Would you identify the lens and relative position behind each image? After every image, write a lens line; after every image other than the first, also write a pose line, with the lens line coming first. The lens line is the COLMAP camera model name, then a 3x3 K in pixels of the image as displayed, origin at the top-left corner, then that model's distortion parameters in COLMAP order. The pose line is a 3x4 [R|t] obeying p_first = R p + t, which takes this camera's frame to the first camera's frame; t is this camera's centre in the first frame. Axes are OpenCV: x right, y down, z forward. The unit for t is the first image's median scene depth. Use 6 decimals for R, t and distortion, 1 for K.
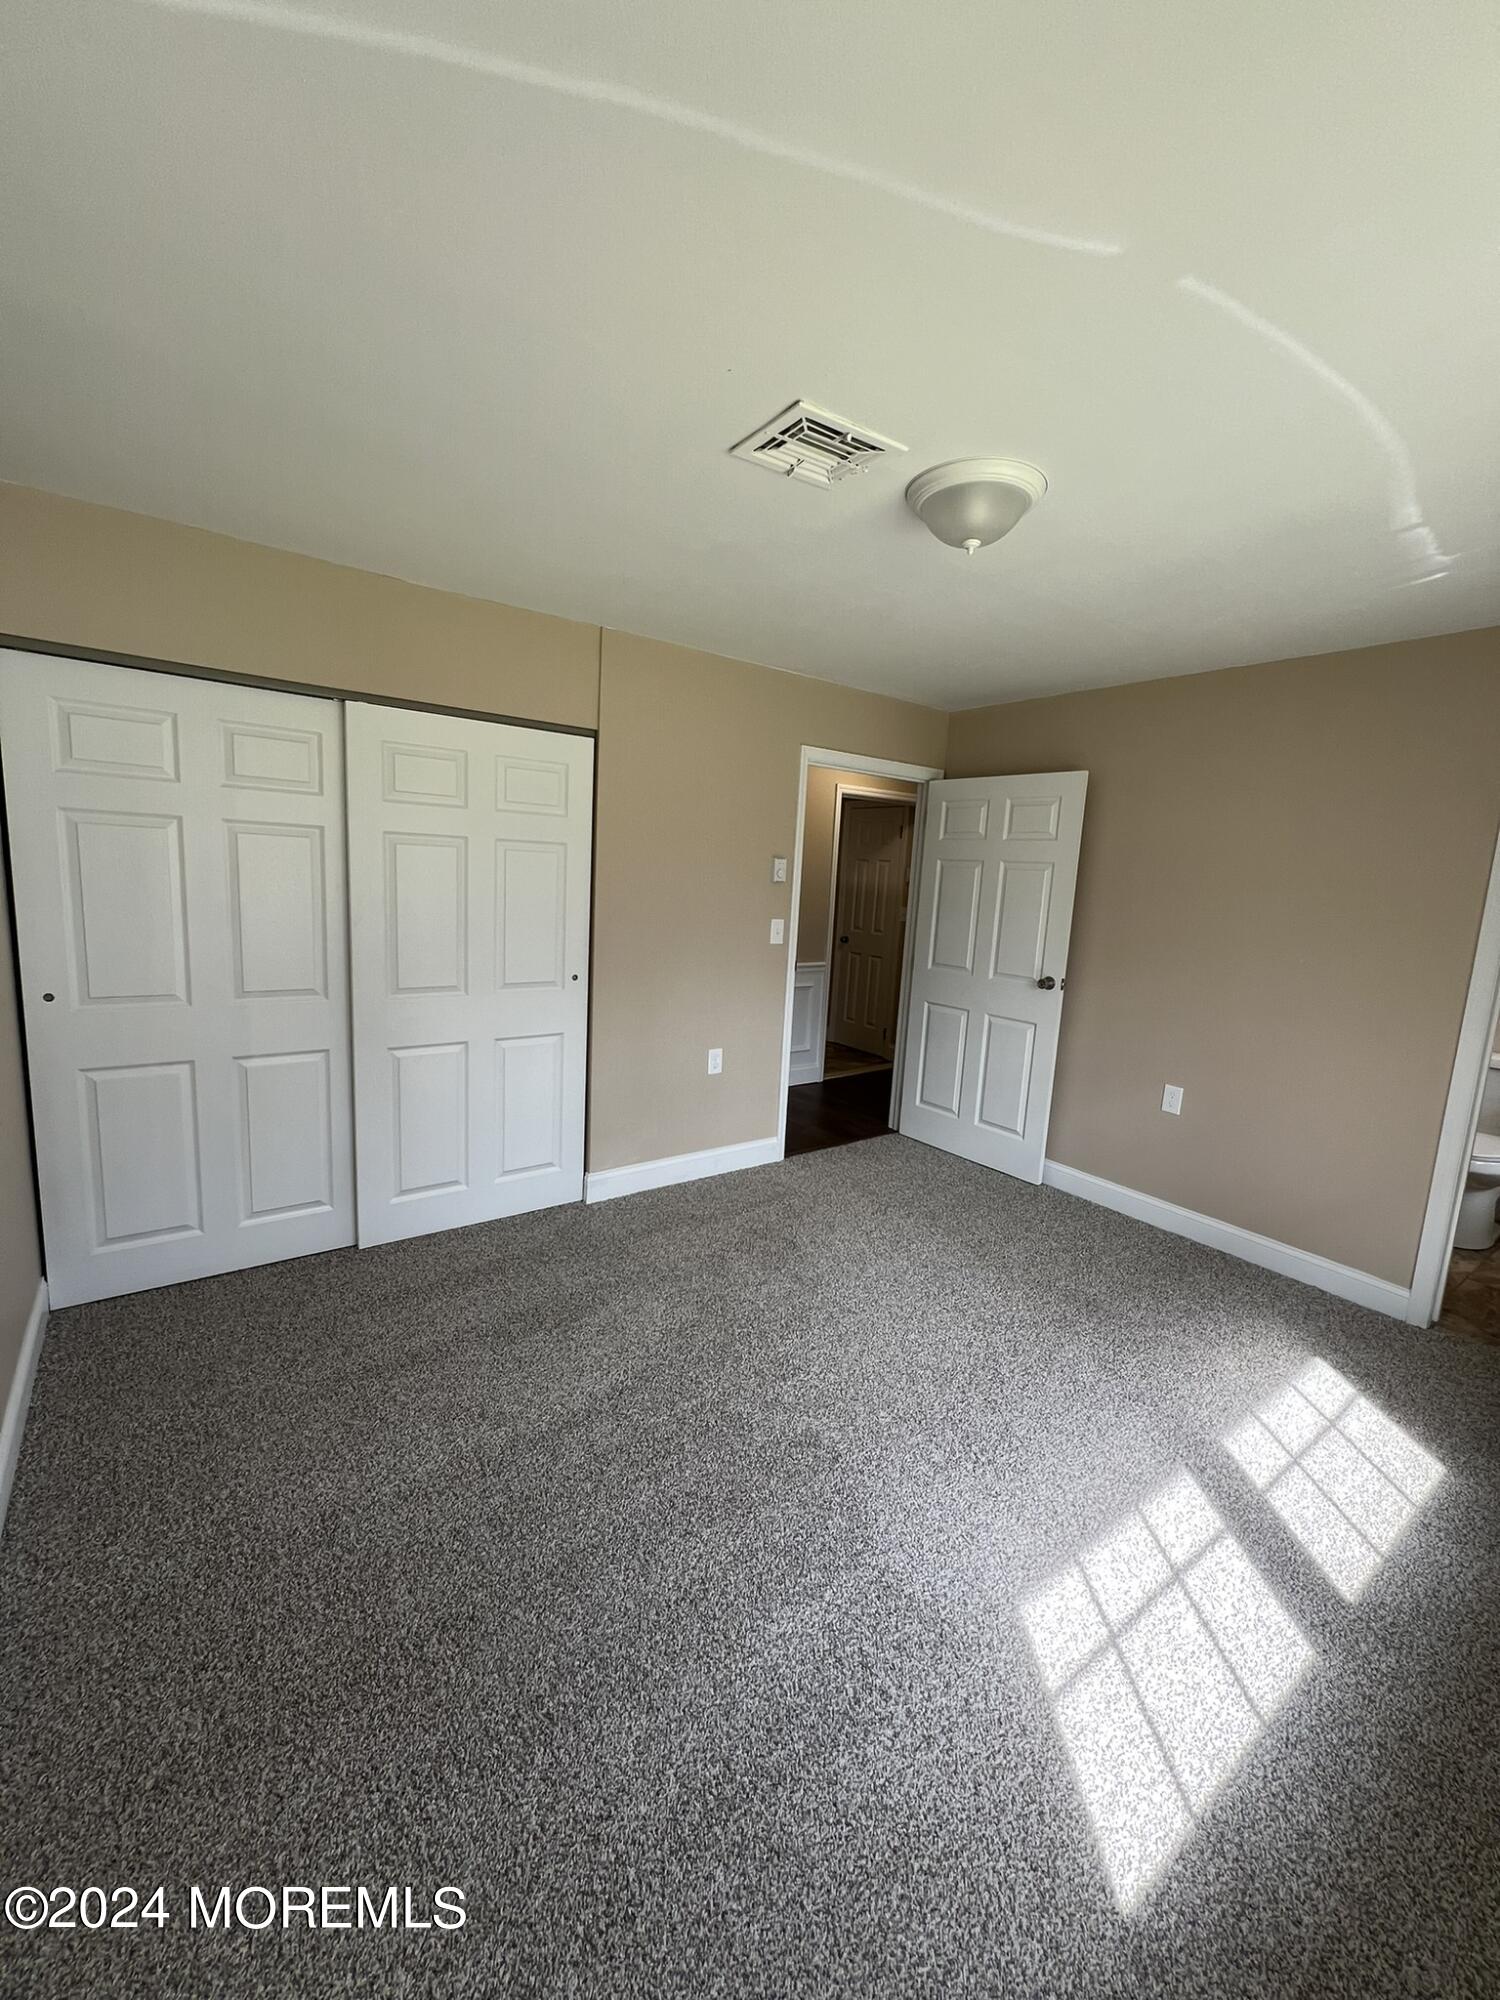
lens RADIAL K [[799.2, 0, 746.4], [0, 799.2, 996.1], [0, 0, 1]] dist [-0.001303, 0.000172]
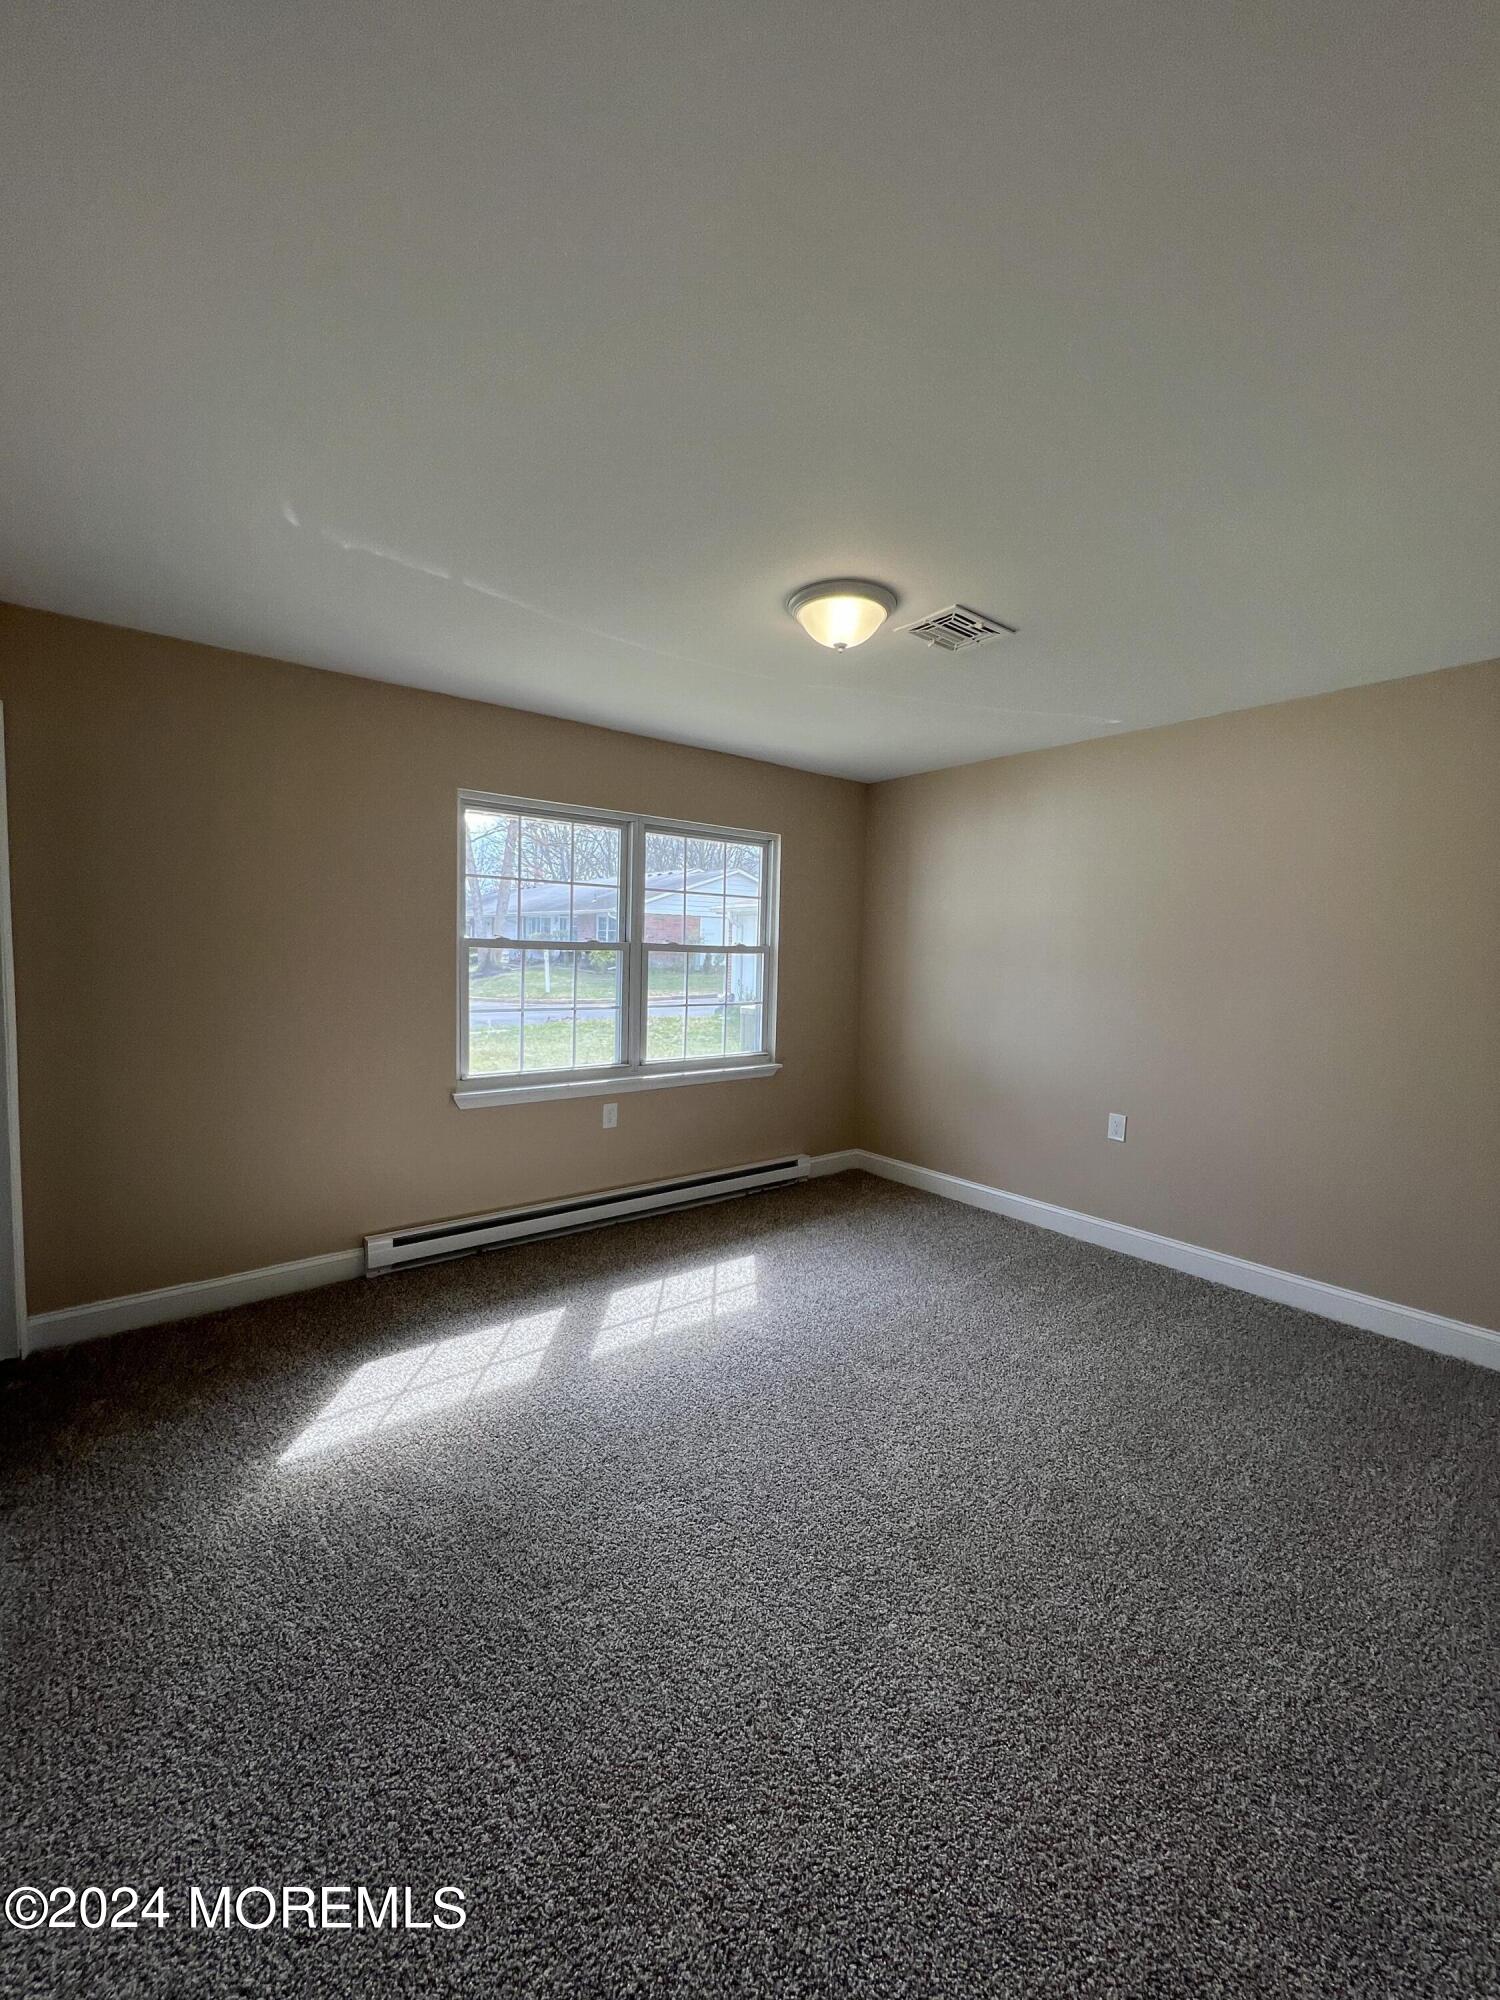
lens RADIAL K [[799.2, 0, 756.5], [0, 799.2, 1010.2], [0, 0, 1]] dist [-0.001303, 0.000172]
pose [[-0.996569, -0.062534, -0.054225, 0.337202], [-0.073622, 0.969088, 0.235476, -0.227286], [0.037824, 0.238660, -0.970366, 1.819595]]
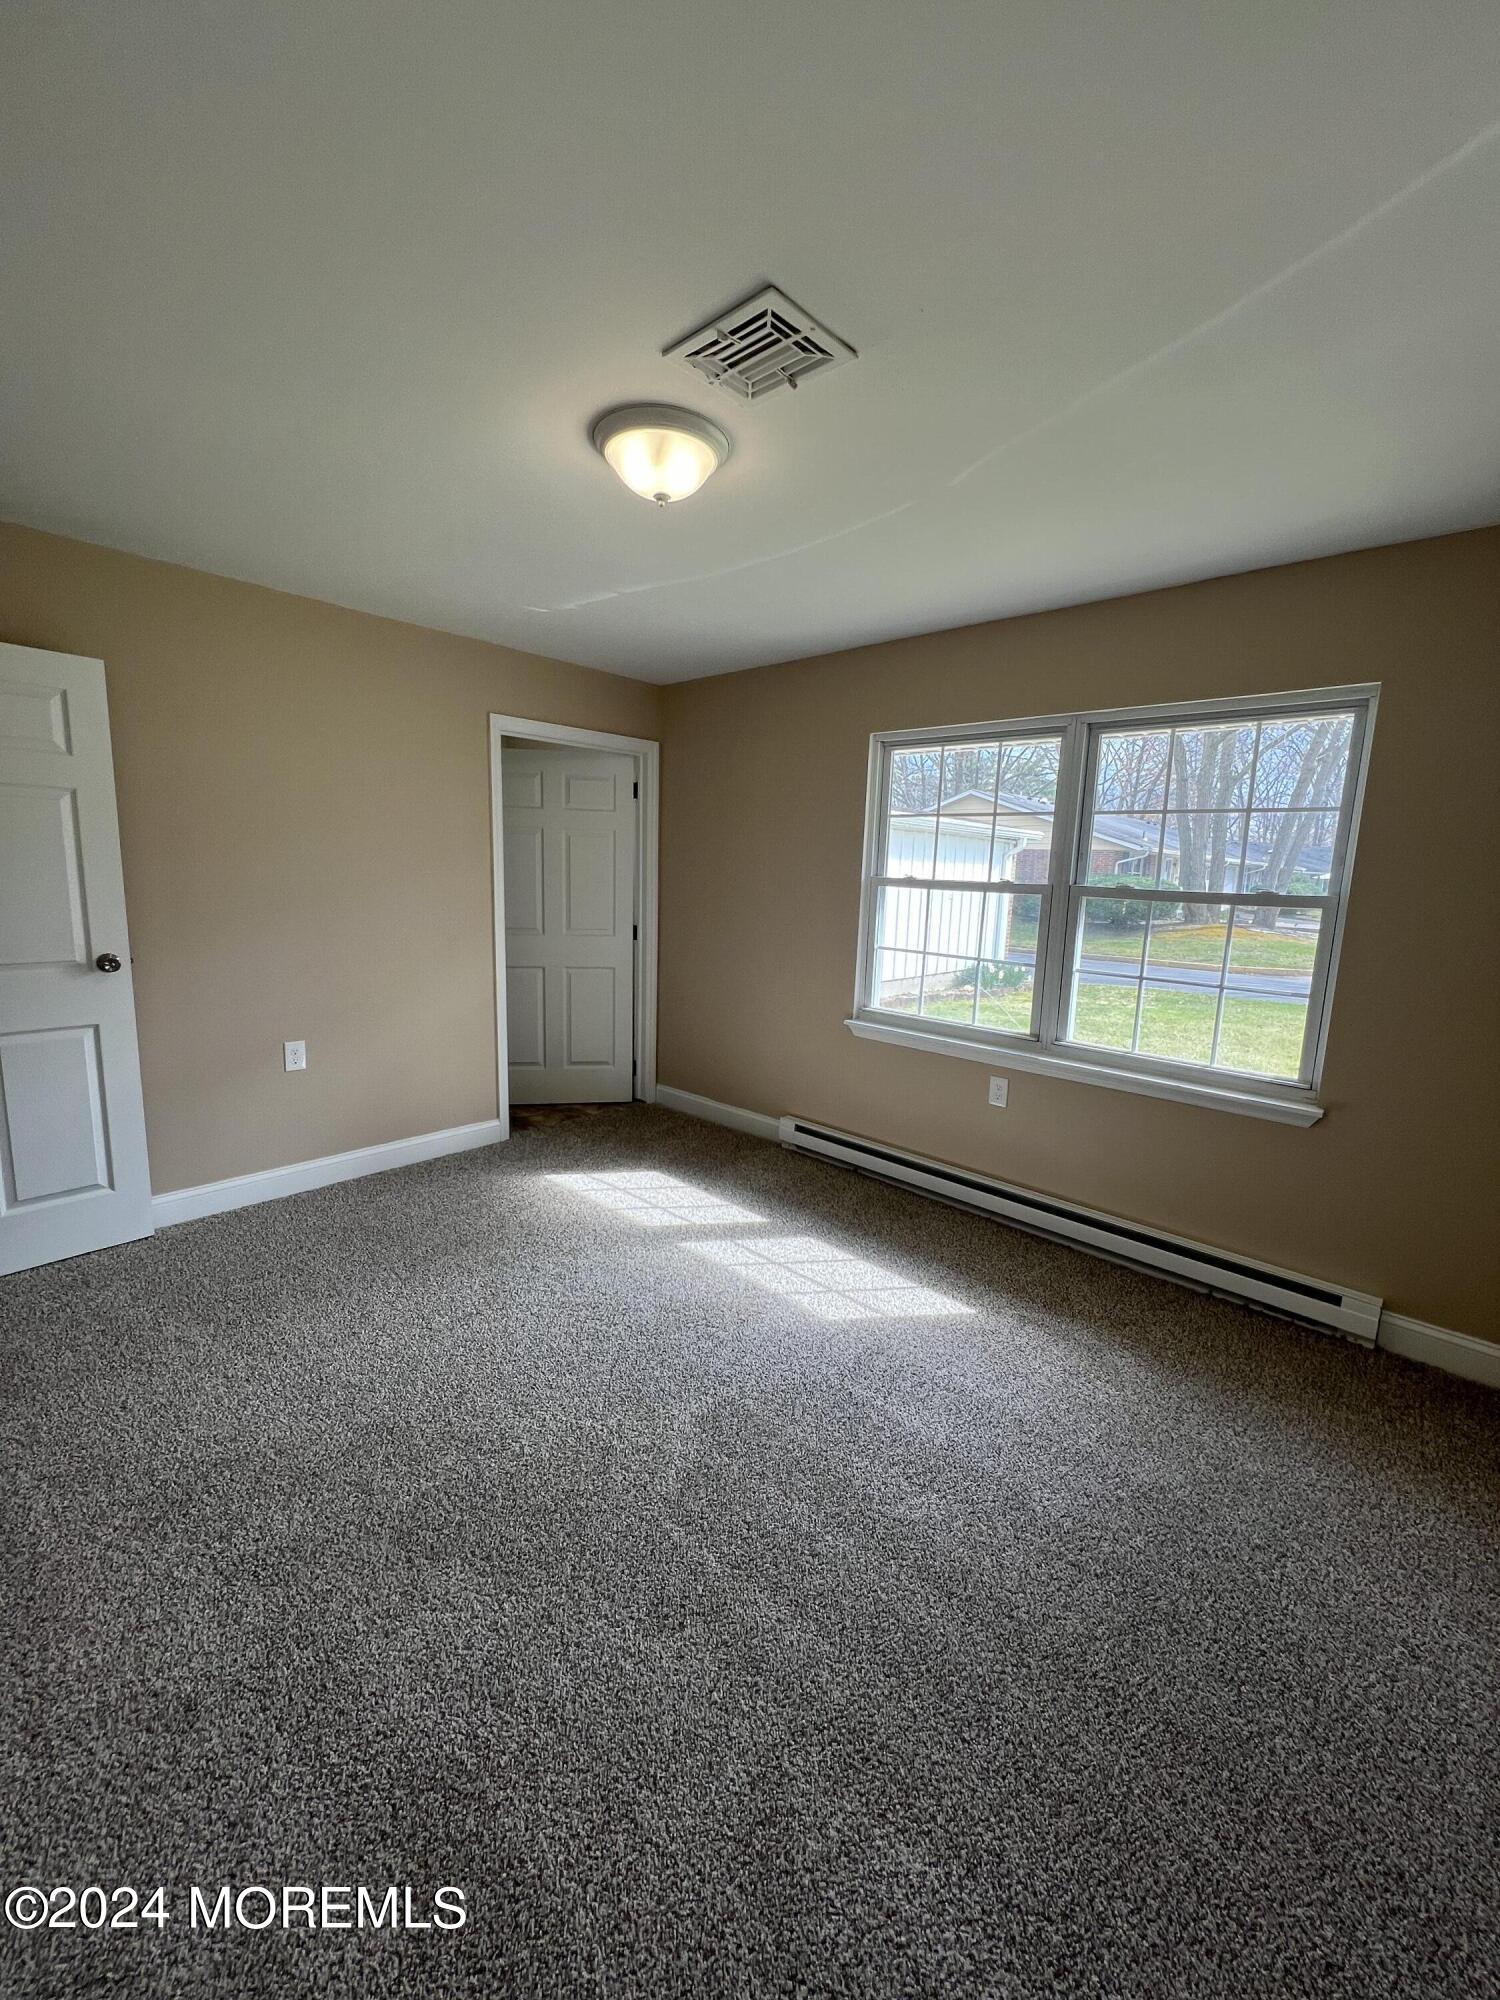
lens RADIAL K [[799.2, 0, 739.3], [0, 799.2, 1008.7], [0, 0, 1]] dist [-0.001303, 0.000172]
pose [[-0.187851, -0.222408, 0.956685, -0.652585], [0.114864, 0.962367, 0.246283, -0.138620], [-0.975458, 0.156153, -0.155235, 0.909474]]
